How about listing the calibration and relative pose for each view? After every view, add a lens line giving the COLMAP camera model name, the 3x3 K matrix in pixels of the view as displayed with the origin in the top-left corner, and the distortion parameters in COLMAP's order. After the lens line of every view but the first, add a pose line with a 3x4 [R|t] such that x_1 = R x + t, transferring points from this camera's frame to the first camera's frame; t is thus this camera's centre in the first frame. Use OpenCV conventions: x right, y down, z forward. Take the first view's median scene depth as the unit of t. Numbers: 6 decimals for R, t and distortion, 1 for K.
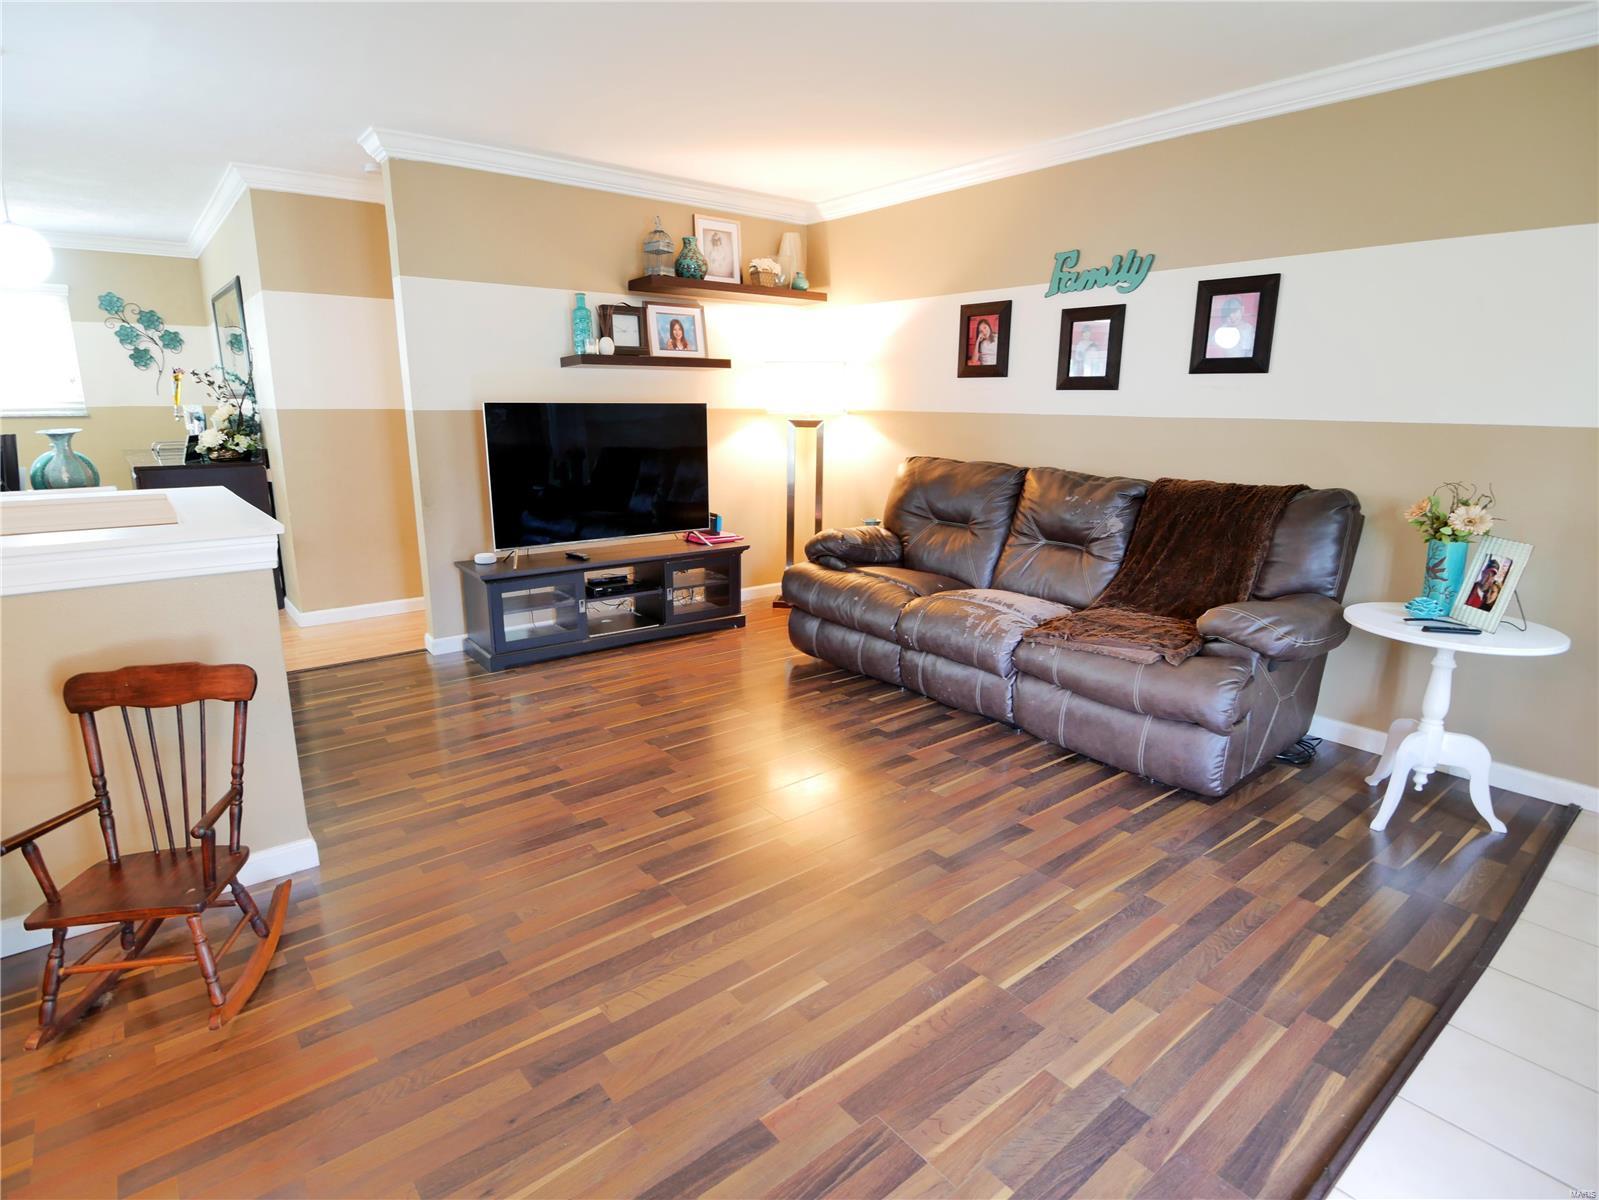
lens RADIAL K [[838.9, 0, 793.5], [0, 838.9, 604.7], [0, 0, 1]] dist [-0.005168, -0.008728]
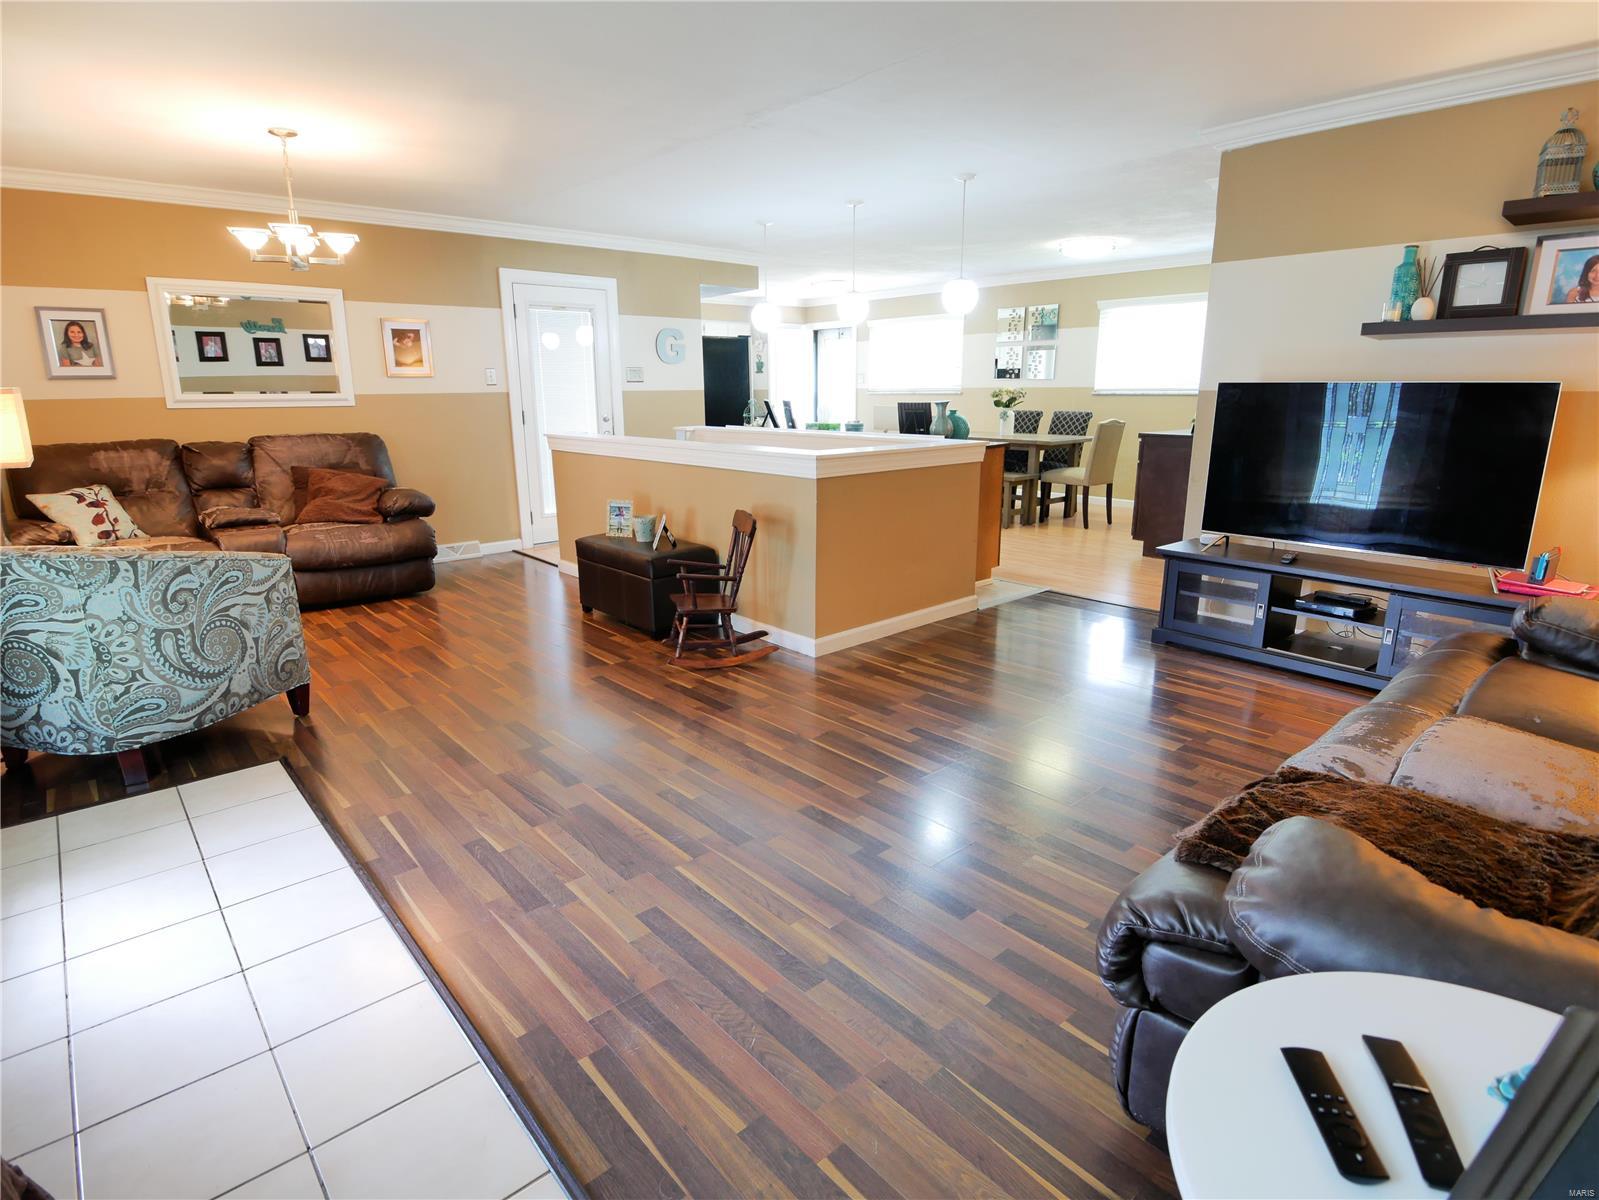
lens RADIAL K [[838.9, 0, 793.5], [0, 838.9, 604.7], [0, 0, 1]] dist [-0.005168, -0.008728]
pose [[0.046239, 0.247018, -0.967907, 0.686200], [-0.228296, 0.945913, 0.230499, -0.112228], [0.972493, 0.210312, 0.100132, 0.494960]]
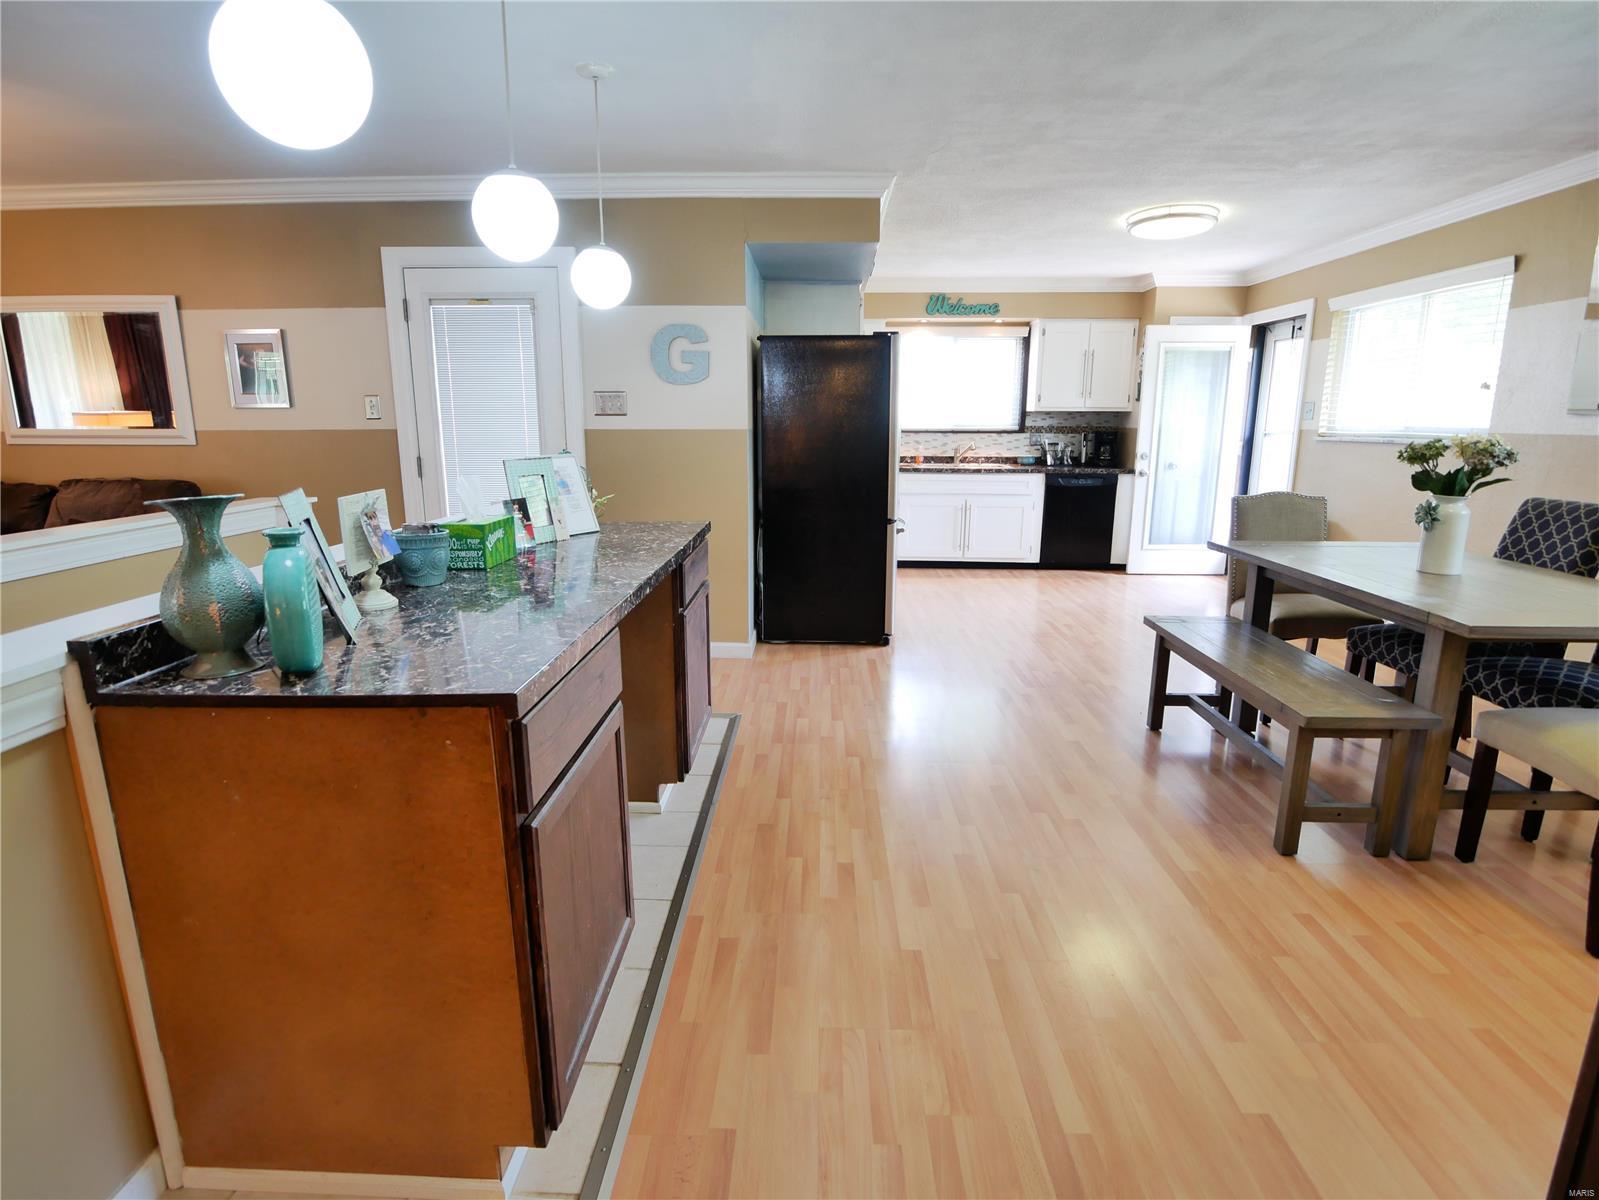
lens RADIAL K [[838.9, 0, 793.5], [0, 838.9, 604.7], [0, 0, 1]] dist [-0.005168, -0.008728]
pose [[-0.650865, 0.159215, -0.742311, -0.590377], [-0.182273, 0.916393, 0.356371, -0.292913], [0.736988, 0.367252, -0.567428, 1.186576]]
